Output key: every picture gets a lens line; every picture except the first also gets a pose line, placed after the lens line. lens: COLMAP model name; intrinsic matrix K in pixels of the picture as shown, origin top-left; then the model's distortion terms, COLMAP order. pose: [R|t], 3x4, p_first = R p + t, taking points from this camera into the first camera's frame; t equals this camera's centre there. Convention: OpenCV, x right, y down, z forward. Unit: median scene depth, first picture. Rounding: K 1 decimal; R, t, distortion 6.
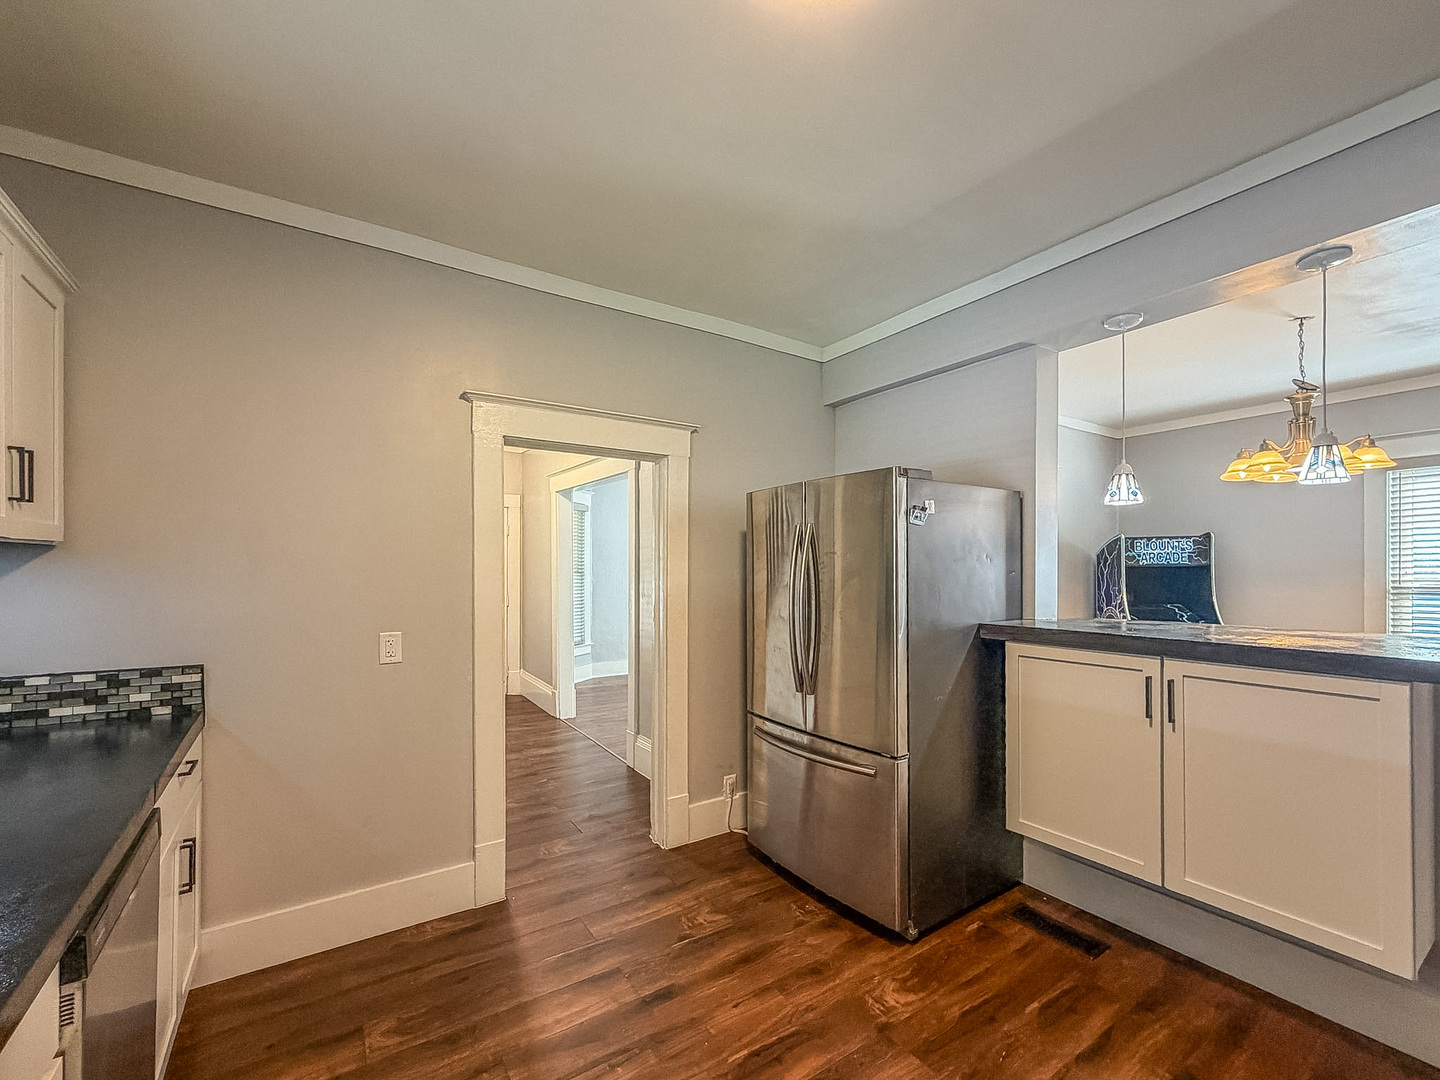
lens RADIAL K [[600.1, 0, 718.5], [0, 600.1, 564.1], [0, 0, 1]] dist [0.001289, 0.000653]
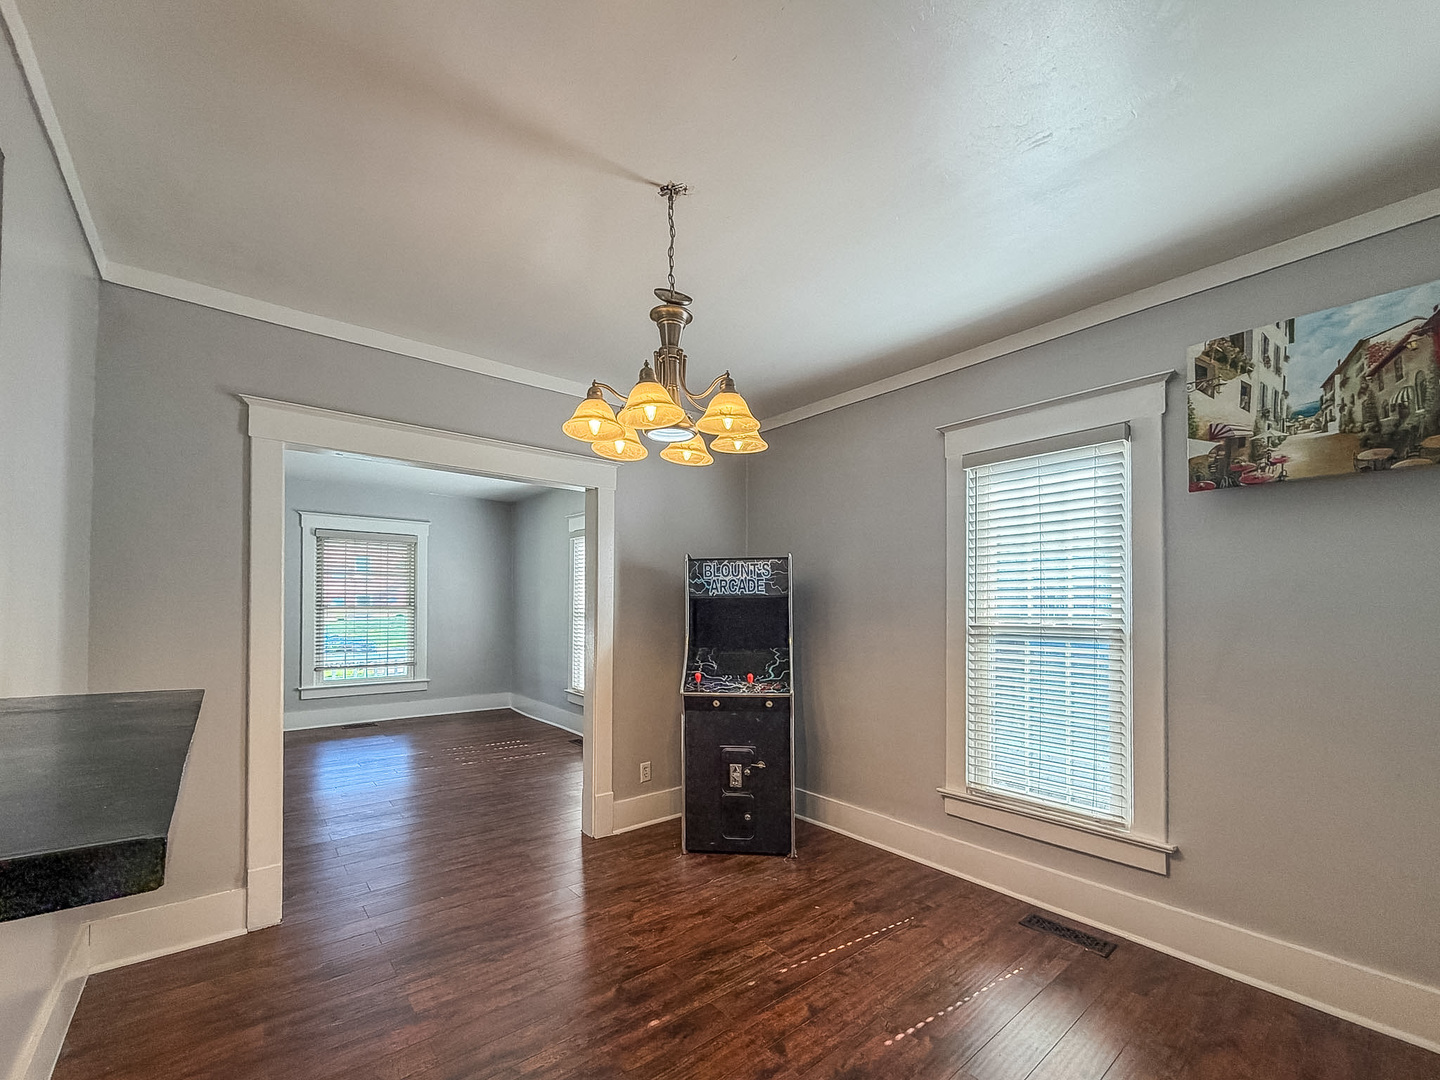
lens RADIAL K [[601.9, 0, 703.4], [0, 601.9, 596.0], [0, 0, 1]] dist [0.000038, -0.000084]
pose [[0.994864, 0.004866, 0.101106, 1.140133], [-0.004398, 0.999979, -0.004856, 0.009719], [-0.101127, 0.004386, 0.994864, 0.472263]]
